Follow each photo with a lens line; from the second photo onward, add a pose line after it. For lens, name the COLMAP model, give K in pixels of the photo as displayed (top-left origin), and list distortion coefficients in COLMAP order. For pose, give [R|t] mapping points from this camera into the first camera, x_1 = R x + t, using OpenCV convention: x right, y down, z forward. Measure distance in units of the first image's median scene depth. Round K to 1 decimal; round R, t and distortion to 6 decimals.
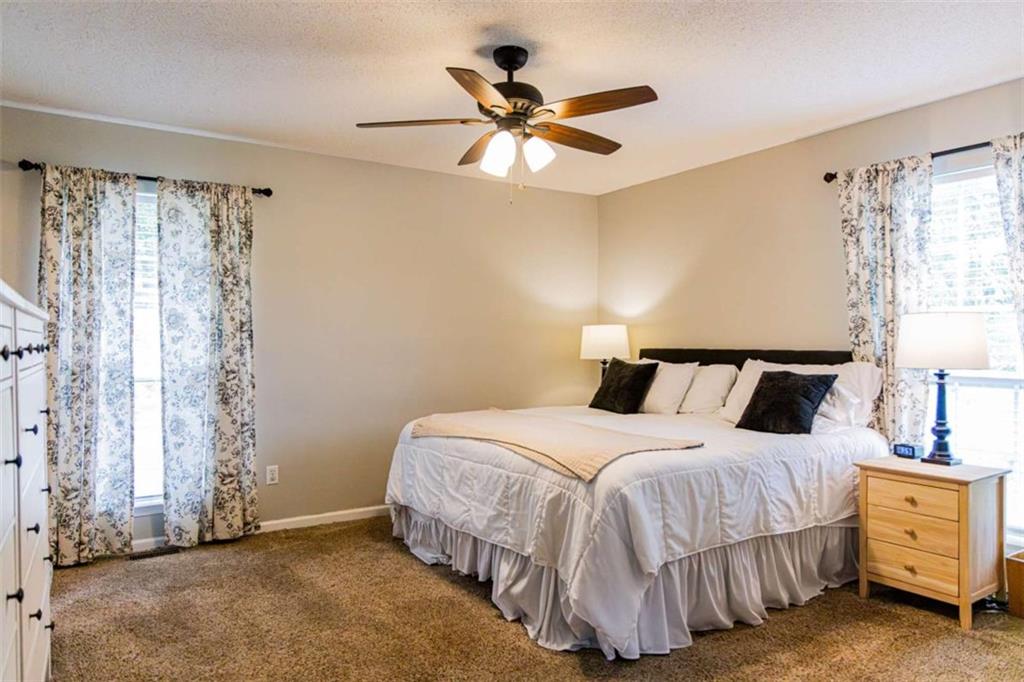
lens RADIAL K [[708.0, 0, 512.3], [0, 708.0, 337.7], [0, 0, 1]] dist [0.024580, -0.002881]
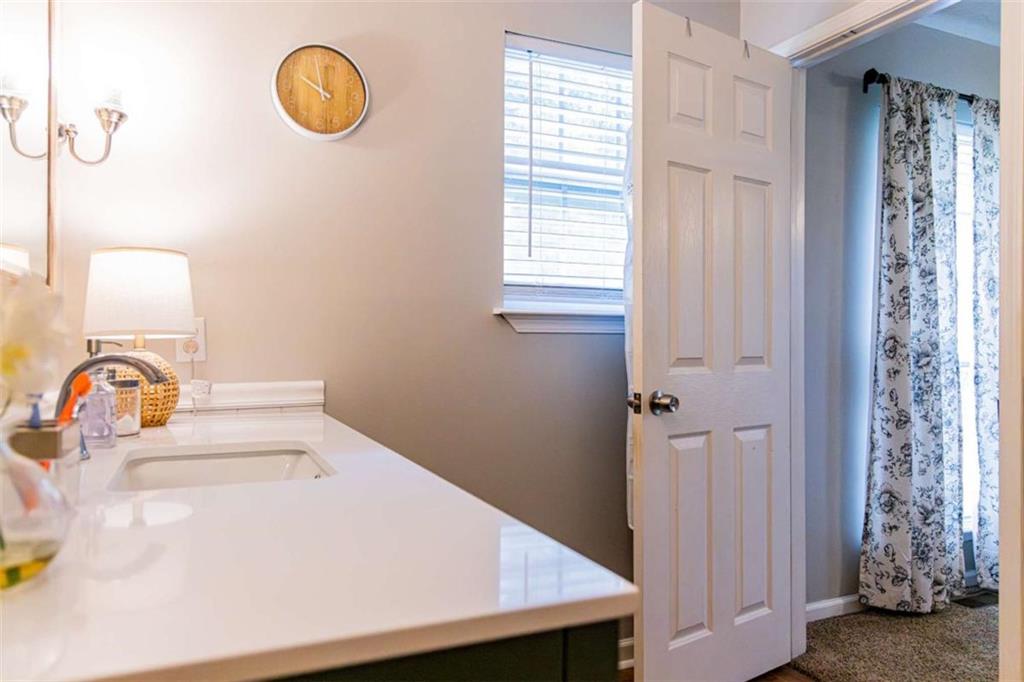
lens RADIAL K [[708.0, 0, 512.0], [0, 708.0, 343.8], [0, 0, 1]] dist [0.024580, -0.002881]
pose [[0.991737, 0.003895, -0.128225, -0.903471], [-0.004642, 0.999974, -0.005528, 0.043246], [0.128200, 0.006078, 0.991730, 0.196858]]
